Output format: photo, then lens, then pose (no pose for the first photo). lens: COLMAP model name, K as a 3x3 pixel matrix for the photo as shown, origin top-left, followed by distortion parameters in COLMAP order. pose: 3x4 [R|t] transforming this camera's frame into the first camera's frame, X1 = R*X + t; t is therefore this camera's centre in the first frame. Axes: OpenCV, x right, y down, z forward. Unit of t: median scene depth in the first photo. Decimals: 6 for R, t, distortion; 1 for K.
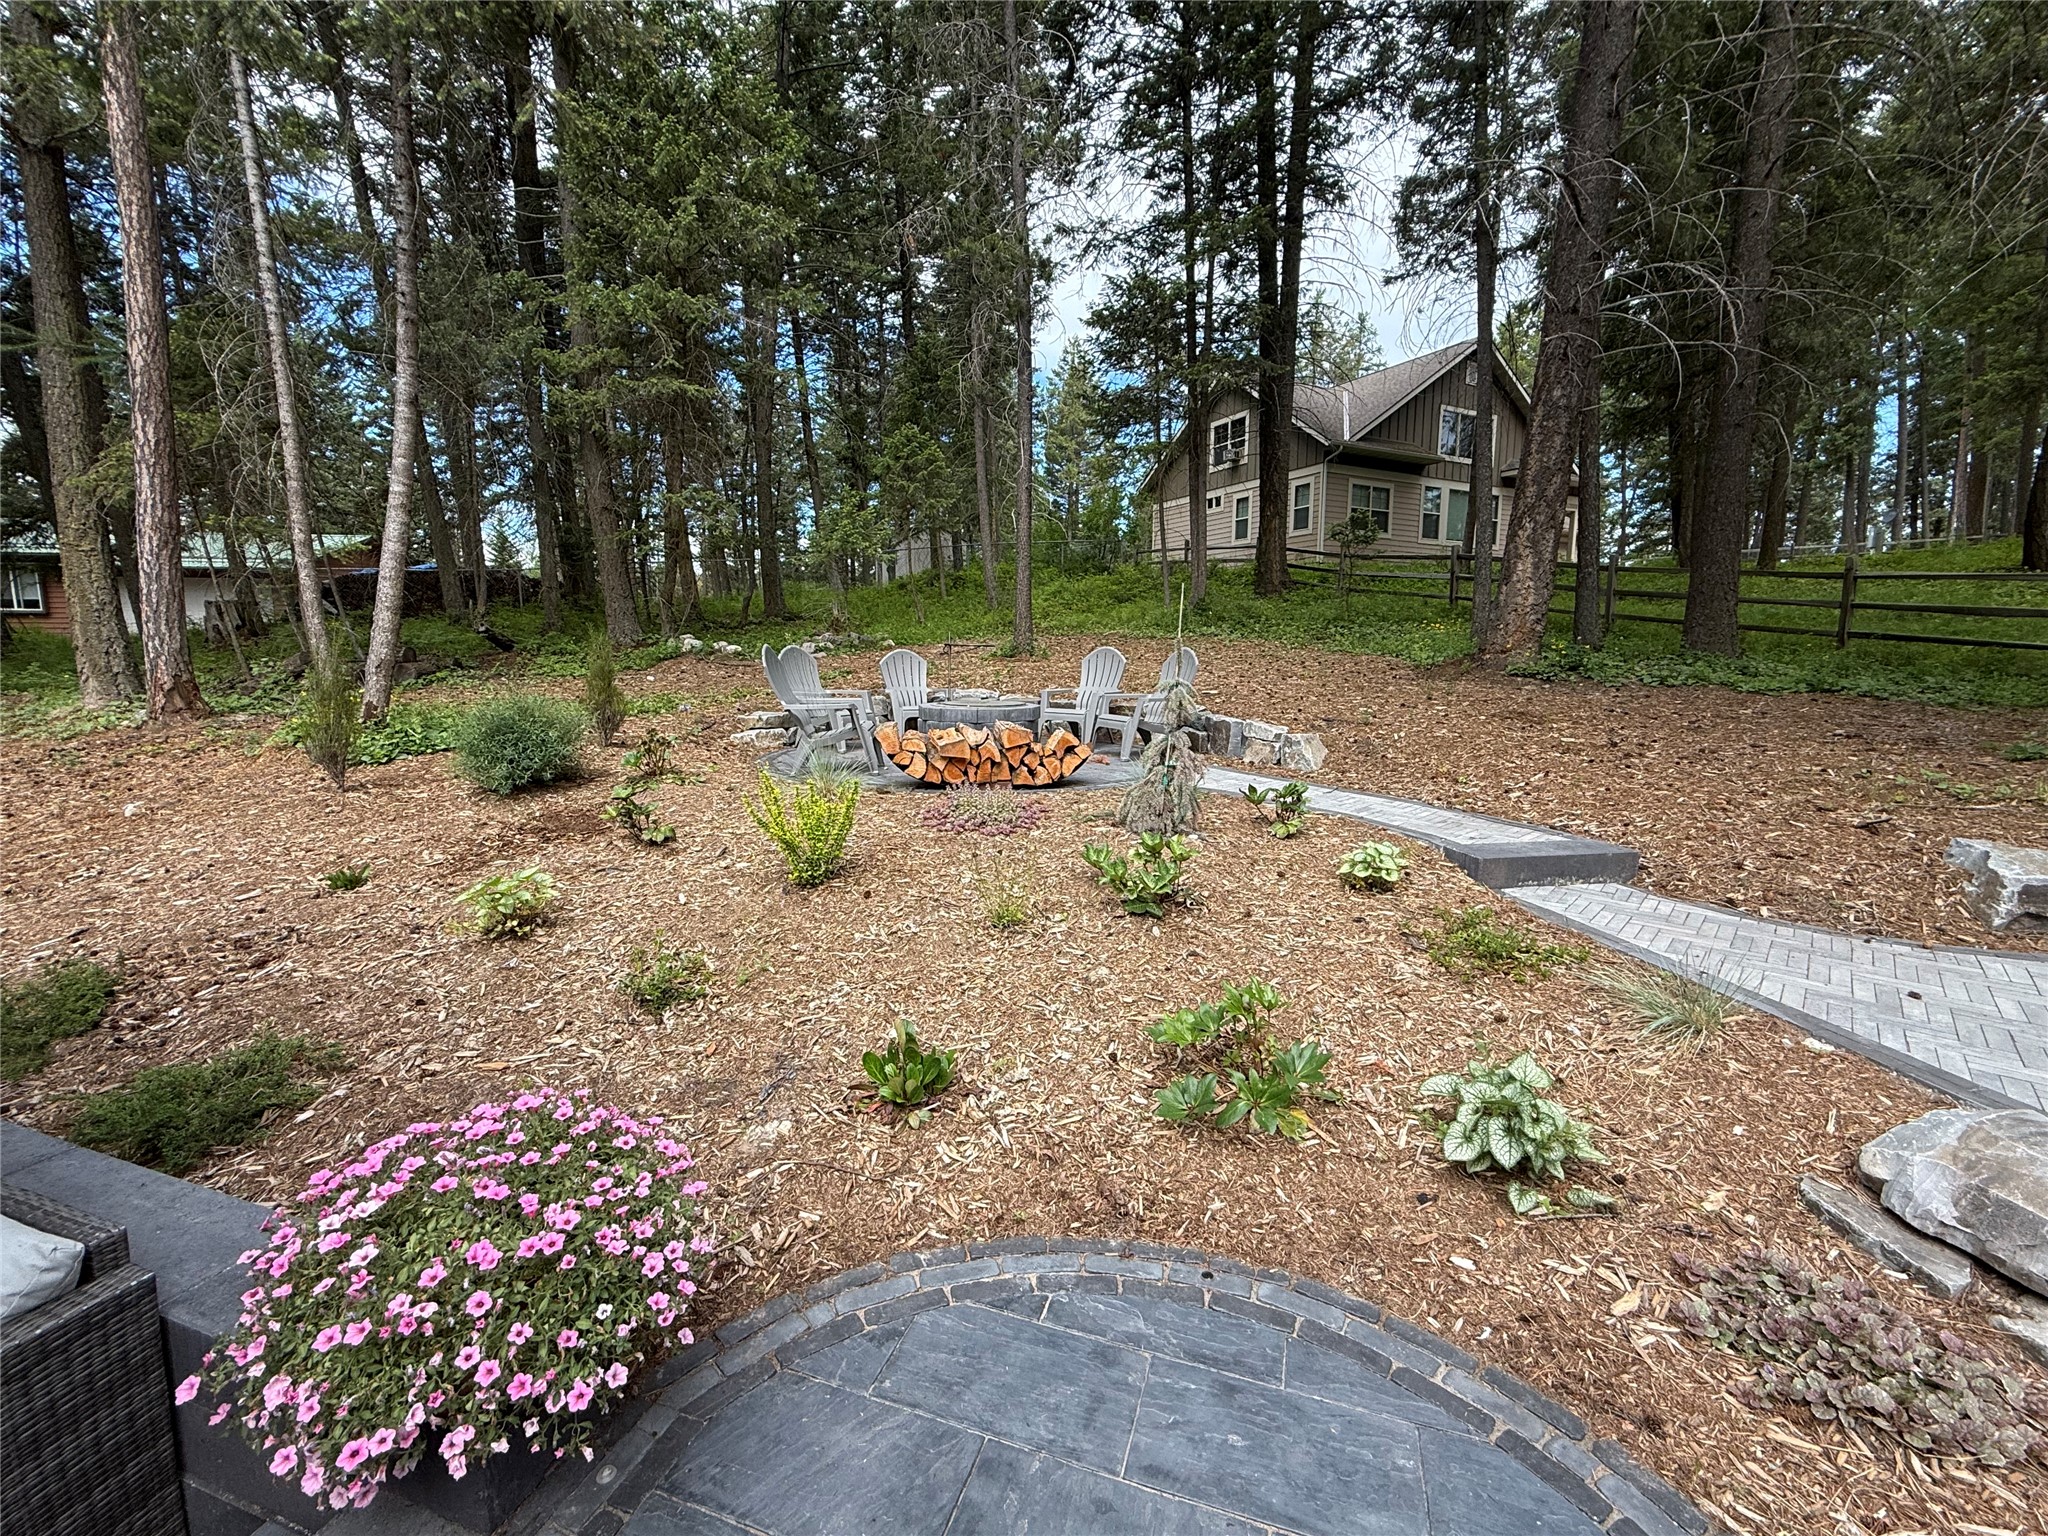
lens RADIAL K [[872.4, 0, 1022.7], [0, 872.4, 763.9], [0, 0, 1]] dist [-0.000850, 0.000082]
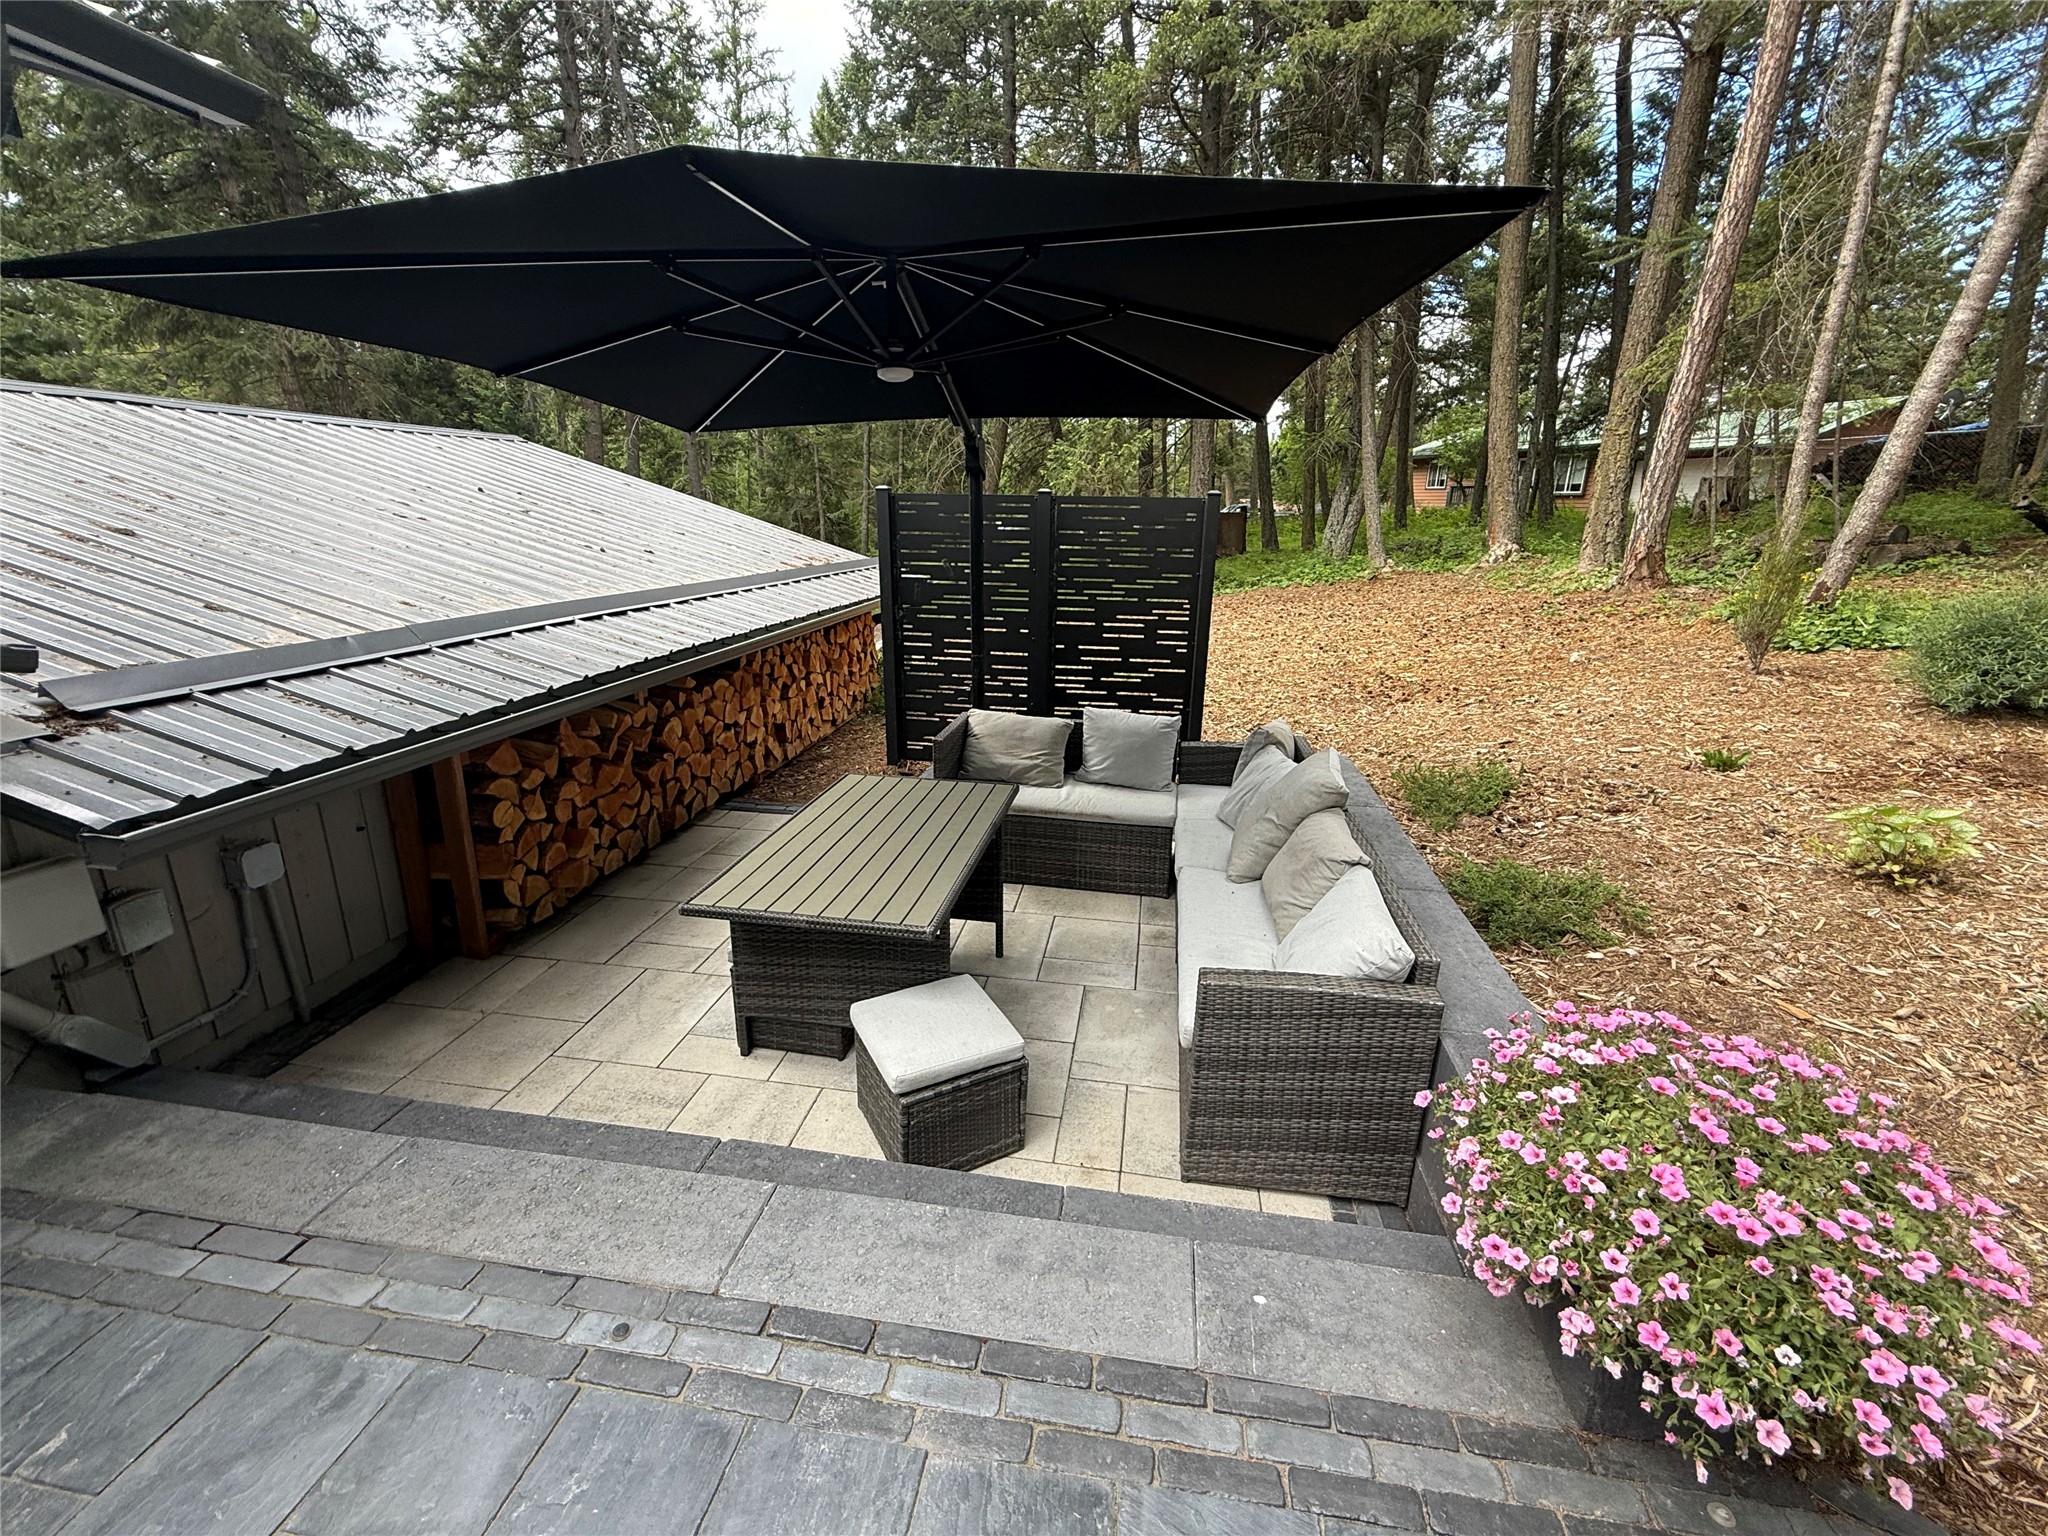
lens RADIAL K [[872.4, 0, 1022.7], [0, 872.4, 763.9], [0, 0, 1]] dist [-0.000850, 0.000082]
pose [[0.183365, 0.277186, -0.943157, -0.017863], [-0.152329, 0.955847, 0.251300, 0.029513], [0.971171, 0.097591, 0.217493, 0.103548]]
